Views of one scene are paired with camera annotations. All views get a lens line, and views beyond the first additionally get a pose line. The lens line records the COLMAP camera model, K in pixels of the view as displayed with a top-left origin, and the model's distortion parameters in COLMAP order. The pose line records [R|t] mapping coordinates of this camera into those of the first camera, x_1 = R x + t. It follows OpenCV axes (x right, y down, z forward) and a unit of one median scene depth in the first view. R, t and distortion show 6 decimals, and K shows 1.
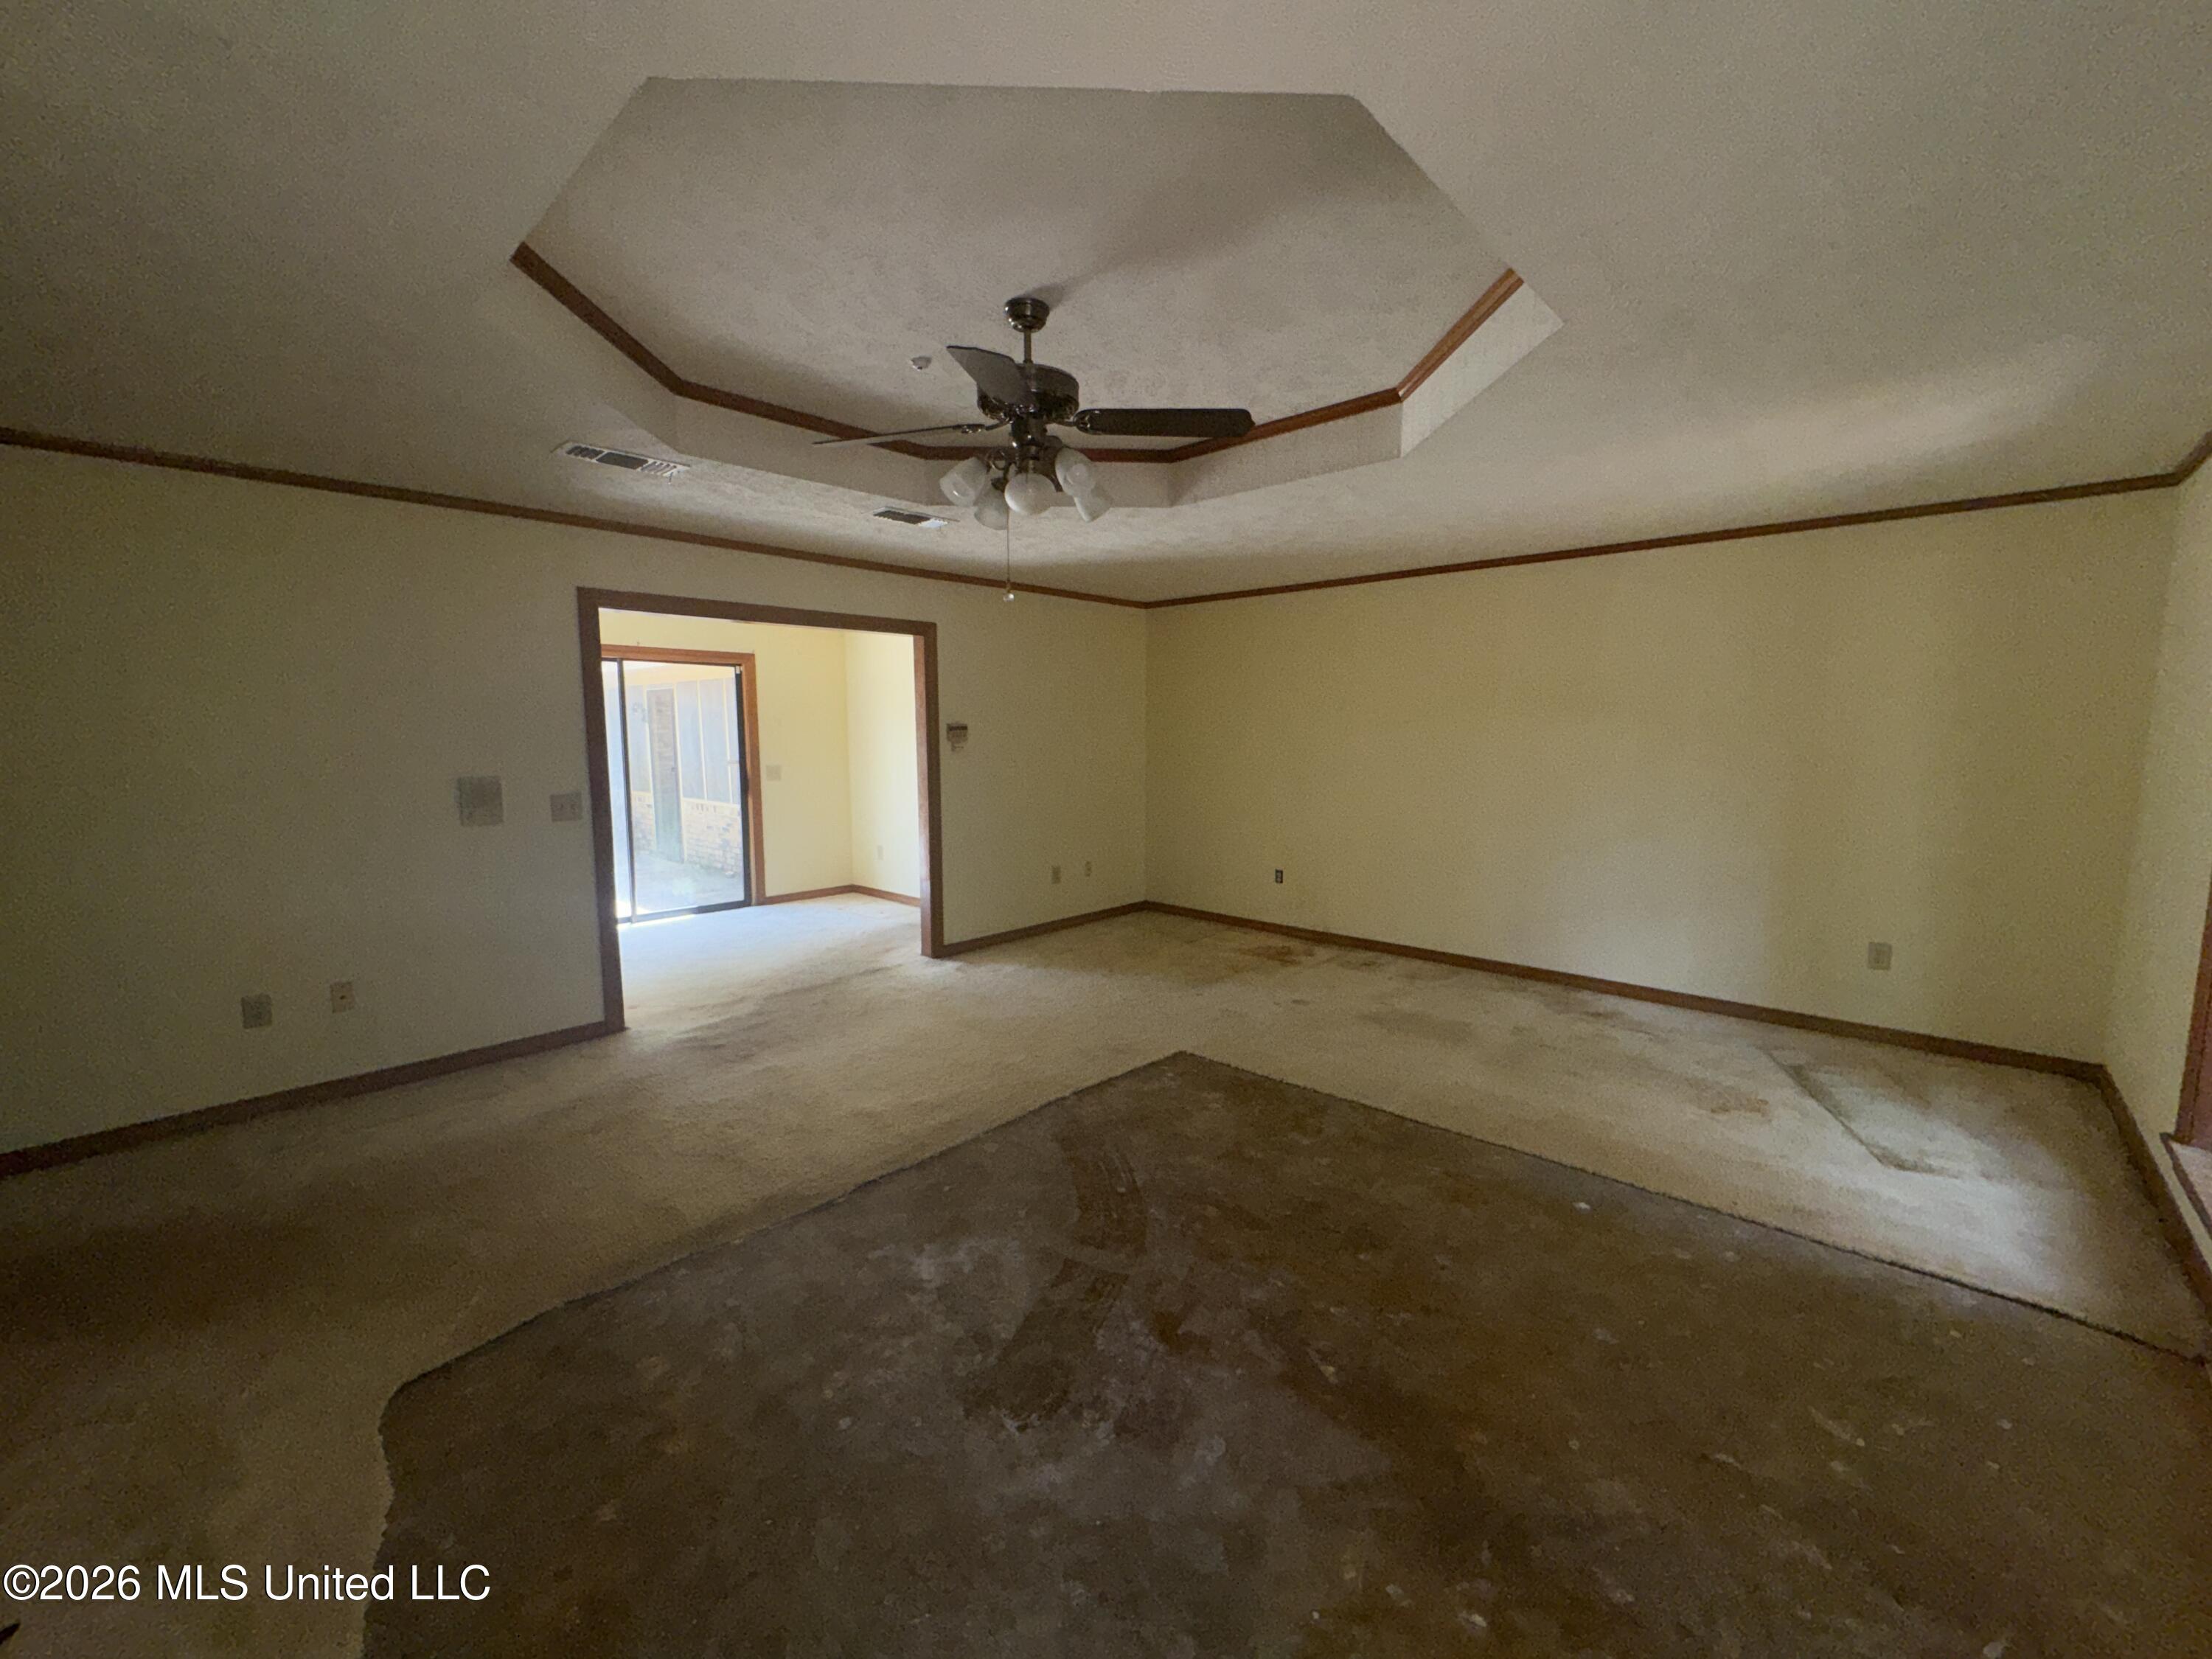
lens RADIAL K [[883.0, 0, 1102.8], [0, 883.0, 821.5], [0, 0, 1]] dist [-0.003603, -0.000262]
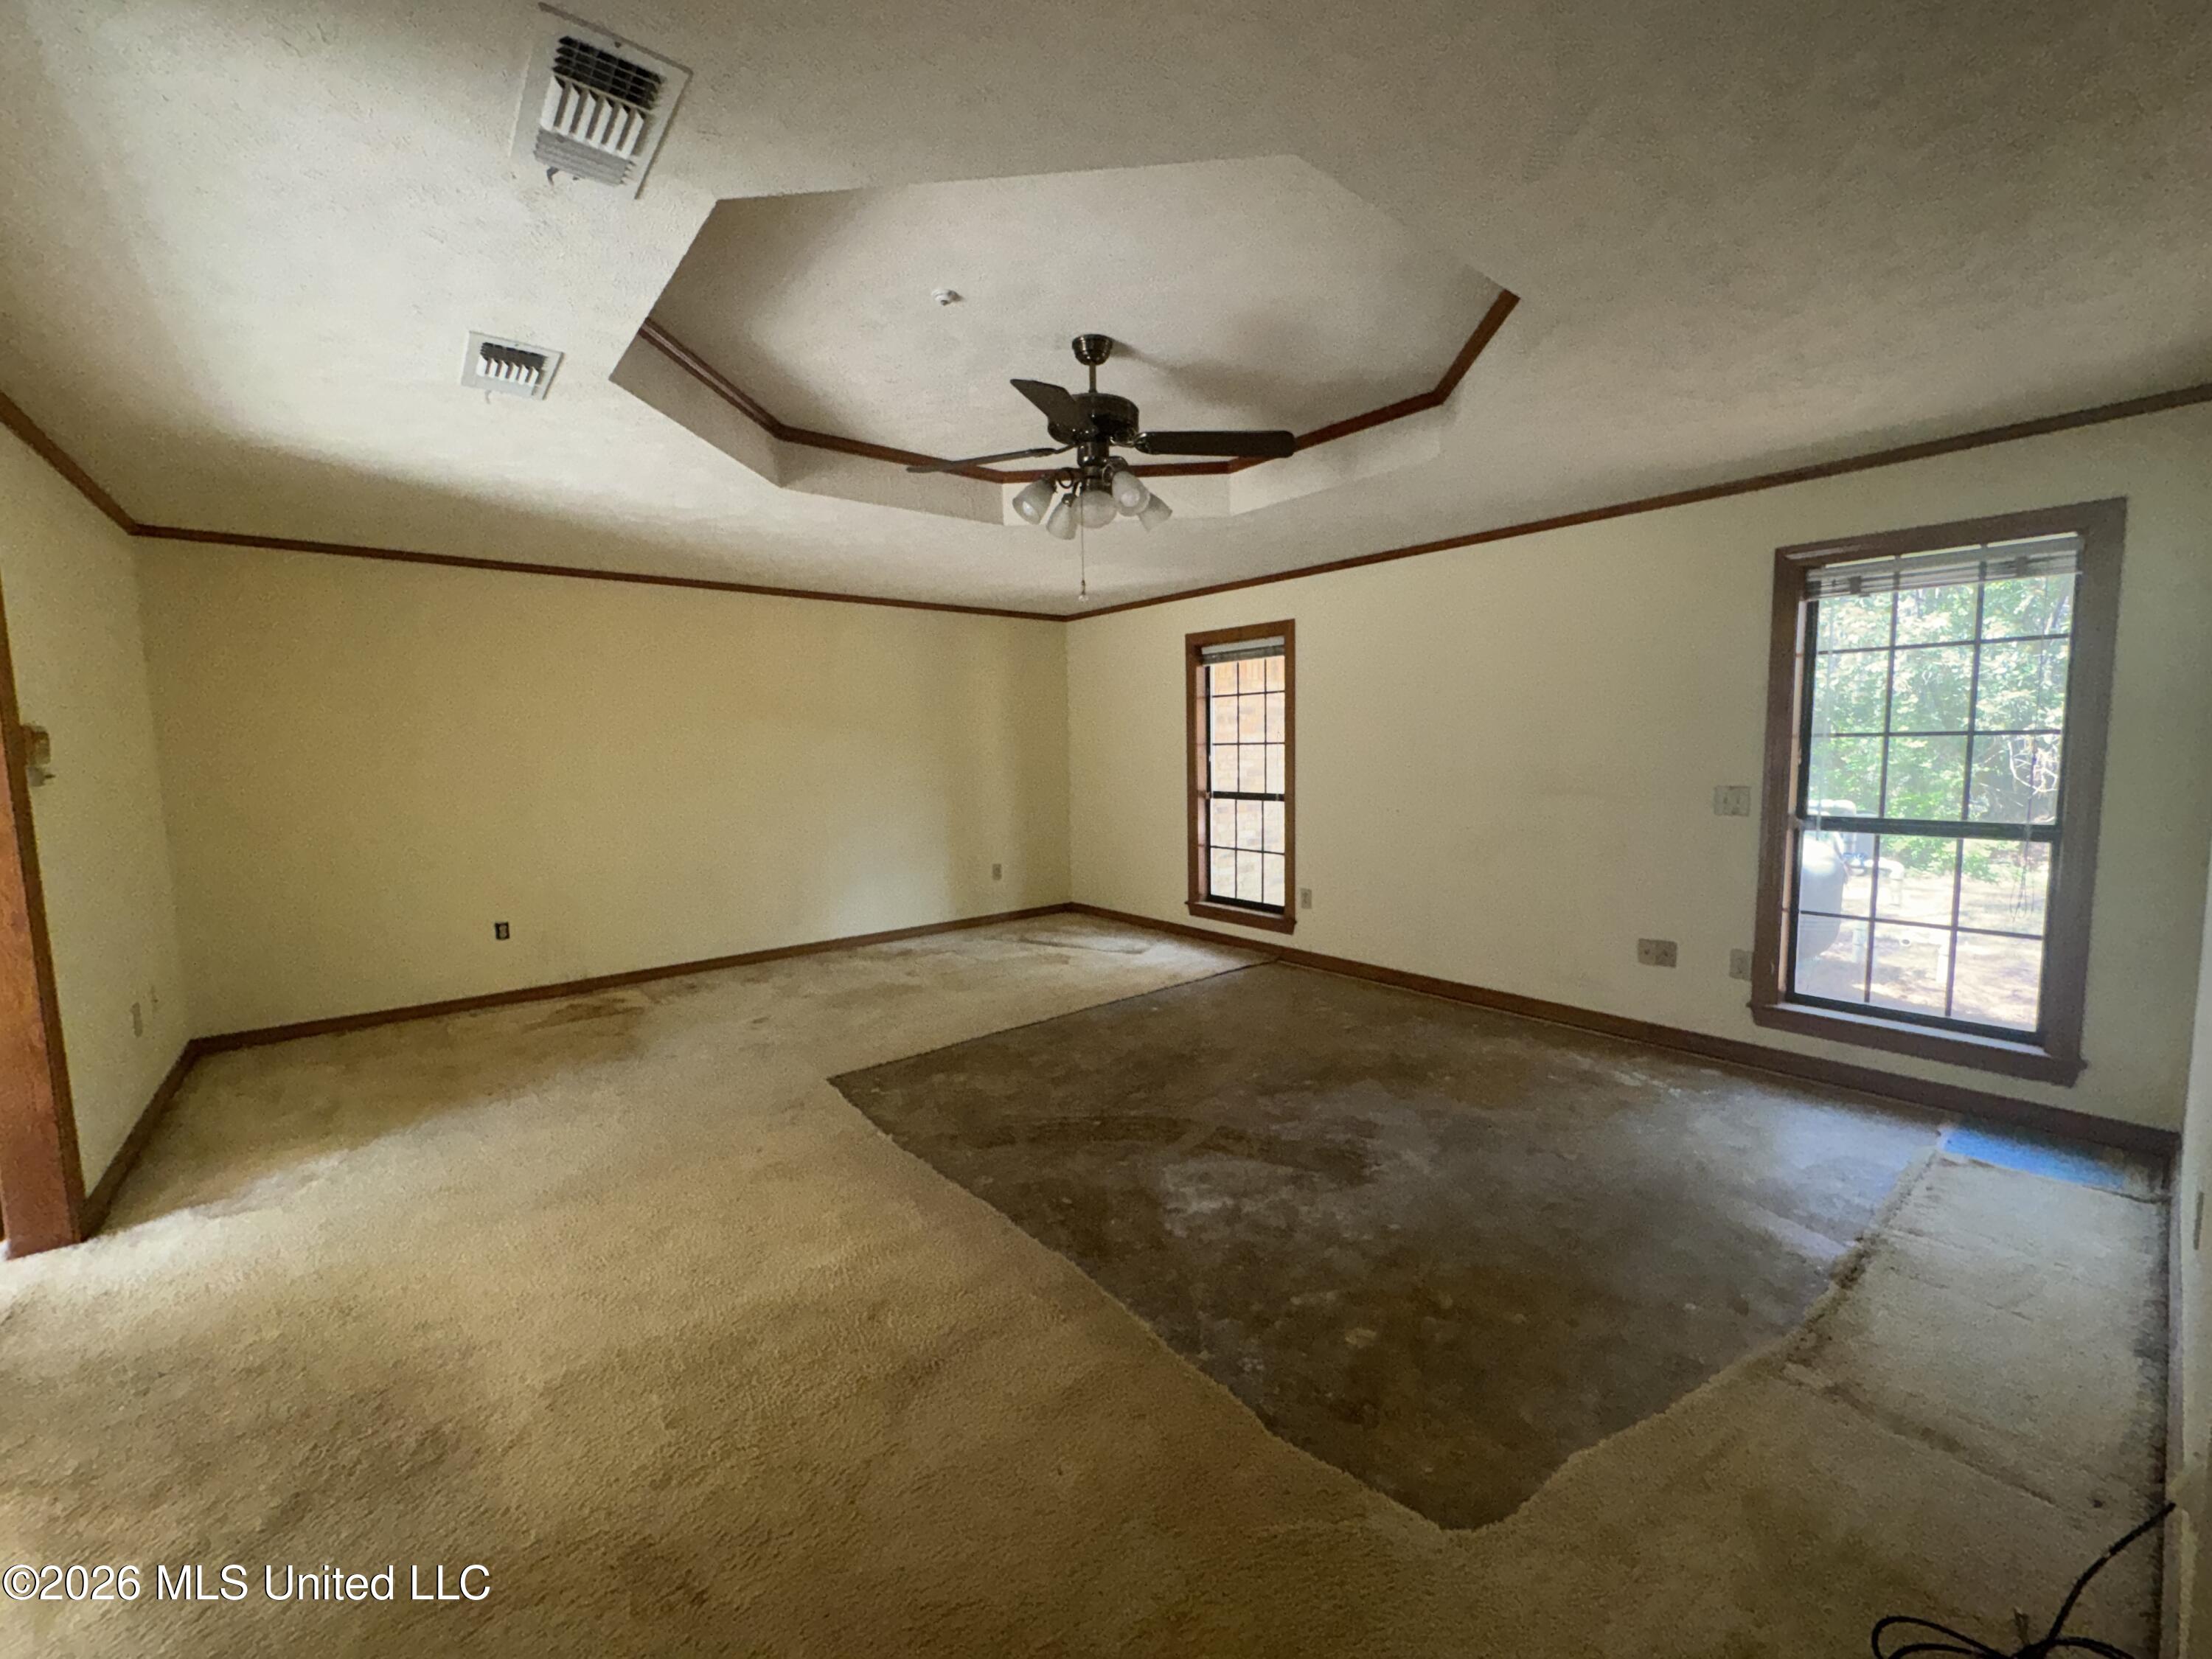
lens RADIAL K [[883.0, 0, 1106.3], [0, 883.0, 821.6], [0, 0, 1]] dist [-0.003603, -0.000262]
pose [[0.132529, -0.086660, 0.987383, -1.009242], [0.120710, 0.990167, 0.070703, -0.049132], [-0.983801, 0.109817, 0.141687, 0.728128]]
